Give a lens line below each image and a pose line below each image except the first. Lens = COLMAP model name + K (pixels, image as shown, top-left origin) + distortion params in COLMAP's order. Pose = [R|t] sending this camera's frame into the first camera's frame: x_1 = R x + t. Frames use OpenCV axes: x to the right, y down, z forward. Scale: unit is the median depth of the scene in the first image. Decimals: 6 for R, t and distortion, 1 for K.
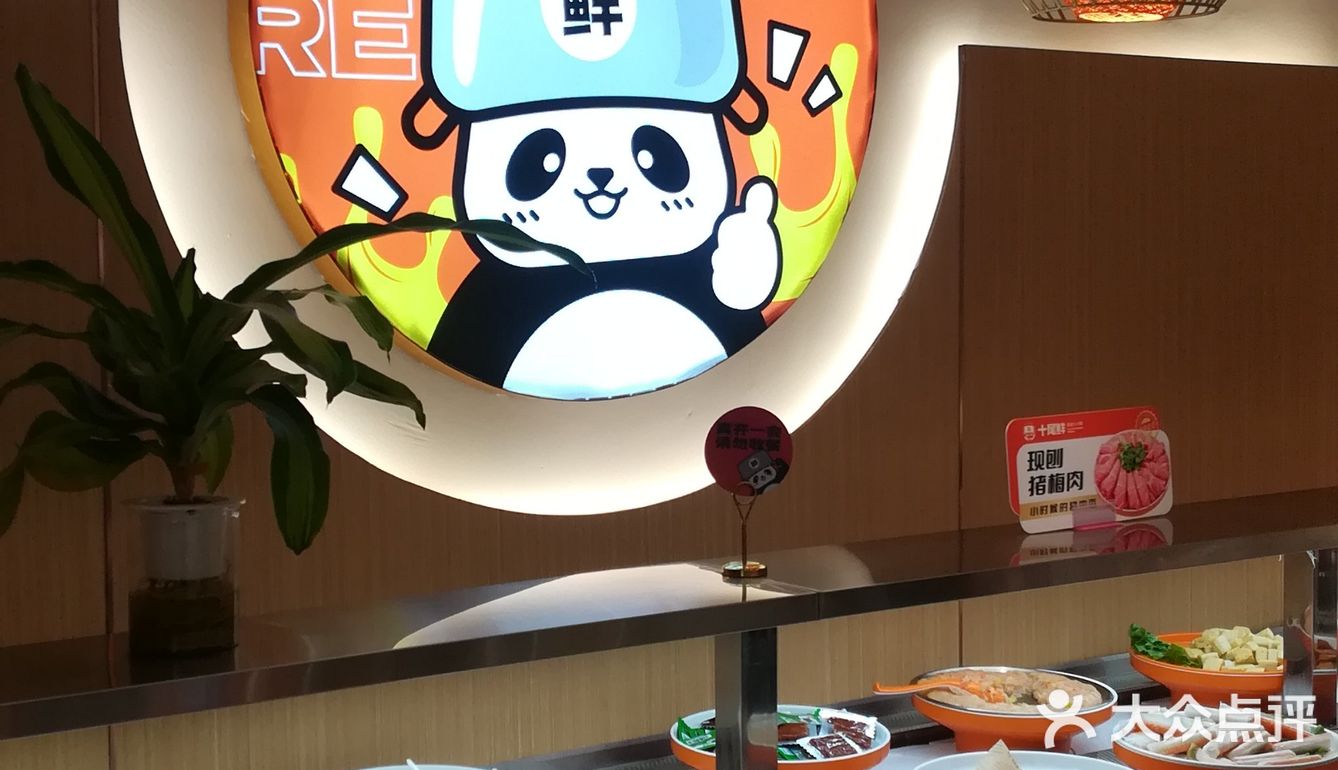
lens RADIAL K [[2104.8, 0, 669.0], [0, 2104.8, 385.0], [0, 0, 1]] dist [0.178102, -0.098639]
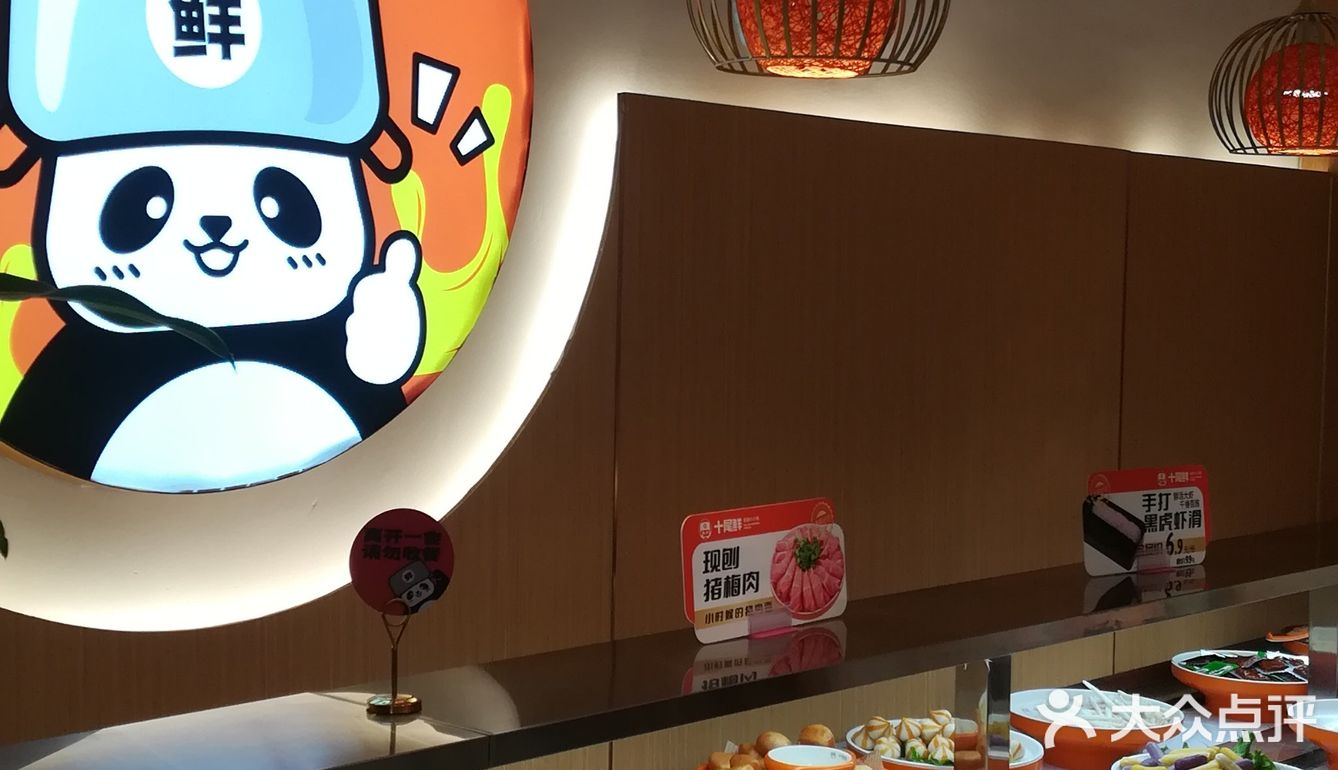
lens RADIAL K [[2104.8, 0, 669.0], [0, 2104.8, 385.0], [0, 0, 1]] dist [0.178102, -0.098639]
pose [[0.978018, 0.016620, 0.207859, -0.030018], [-0.012971, 0.999737, -0.018903, -0.021418], [-0.208119, 0.015791, 0.977976, 0.133109]]
